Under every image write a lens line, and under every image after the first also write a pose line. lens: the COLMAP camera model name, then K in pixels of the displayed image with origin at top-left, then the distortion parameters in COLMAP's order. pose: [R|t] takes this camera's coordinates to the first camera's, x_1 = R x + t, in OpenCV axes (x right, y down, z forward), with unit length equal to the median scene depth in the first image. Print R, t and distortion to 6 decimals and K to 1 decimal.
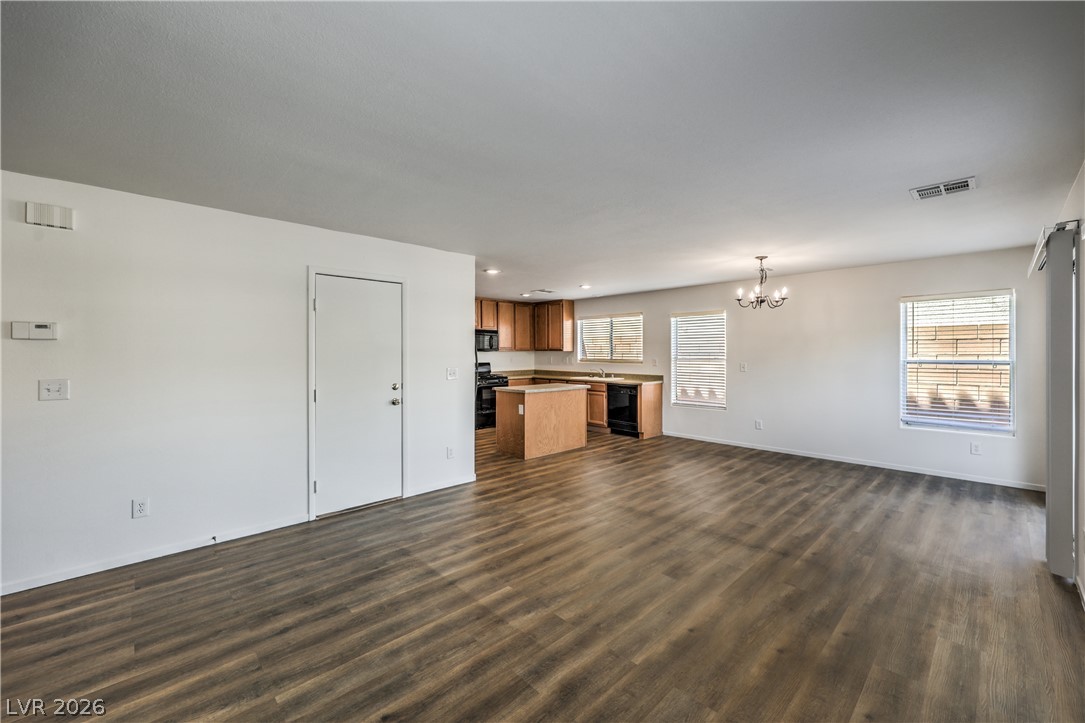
lens RADIAL K [[435.2, 0, 540.0], [0, 435.2, 354.0], [0, 0, 1]] dist [-0.001295, 0.000242]
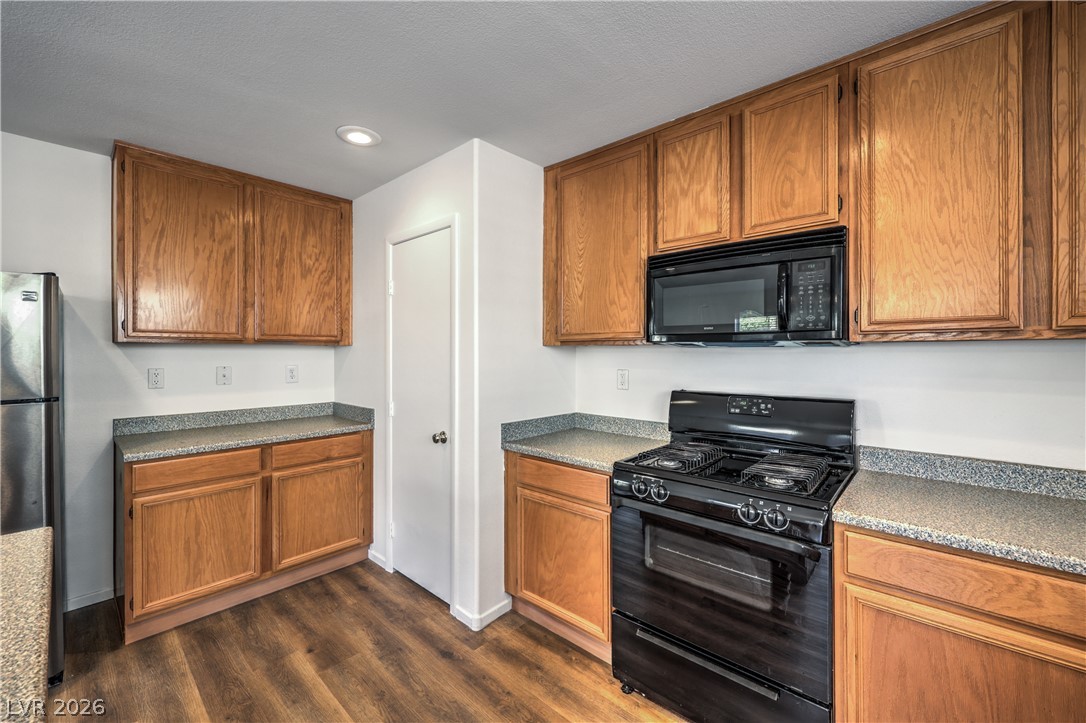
lens RADIAL K [[435.6, 0, 540.5], [0, 435.6, 354.0], [0, 0, 1]] dist [-0.001295, 0.000242]
pose [[0.074878, 0.004086, -0.997184, 0.104874], [-0.006888, 0.999970, 0.003580, -0.001873], [0.997169, 0.006601, 0.074904, 1.249228]]
